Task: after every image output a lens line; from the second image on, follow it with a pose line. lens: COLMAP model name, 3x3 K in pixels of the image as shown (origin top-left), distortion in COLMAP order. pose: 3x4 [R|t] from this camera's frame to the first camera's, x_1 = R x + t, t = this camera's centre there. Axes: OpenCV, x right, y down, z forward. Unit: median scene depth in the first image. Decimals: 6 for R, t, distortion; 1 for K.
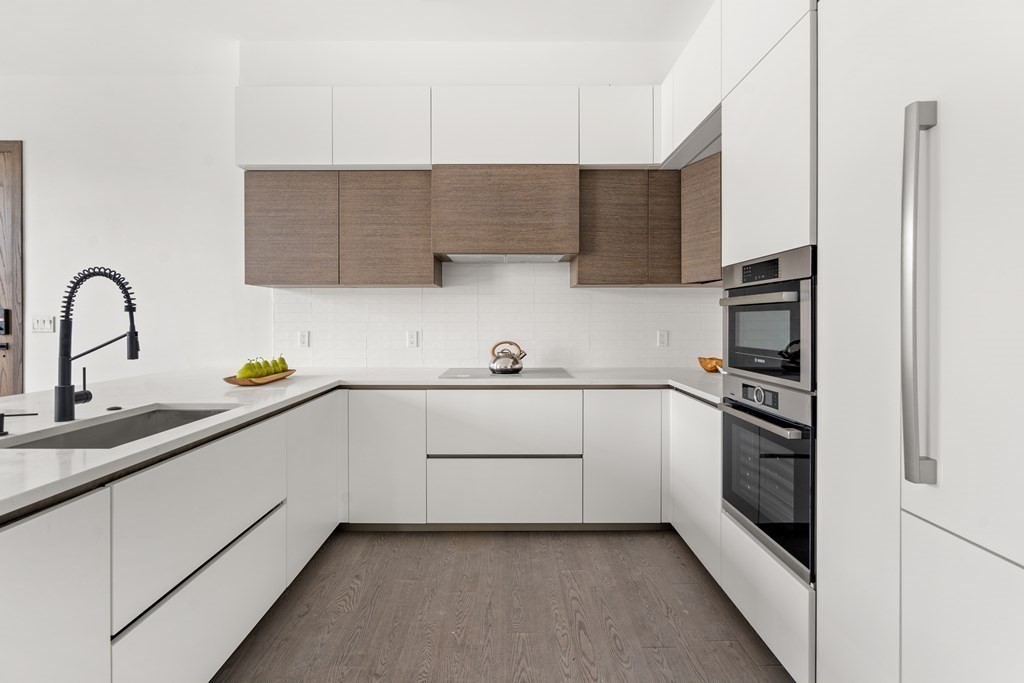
lens RADIAL K [[467.1, 0, 513.6], [0, 467.1, 326.9], [0, 0, 1]] dist [-0.009671, 0.000601]
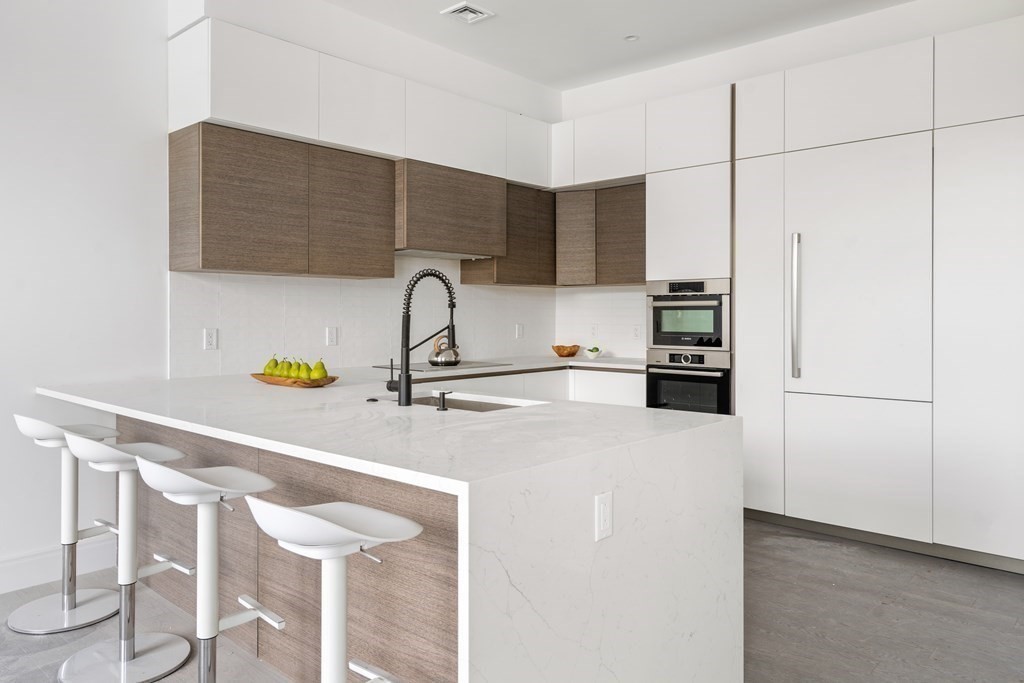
lens RADIAL K [[711.8, 0, 511.6], [0, 711.8, 322.0], [0, 0, 1]] dist [0.002154, 0.000254]
pose [[0.671767, -0.006647, 0.740733, -1.147582], [0.008856, 0.999960, 0.000941, 0.001068], [-0.740710, 0.005928, 0.671799, -0.183288]]
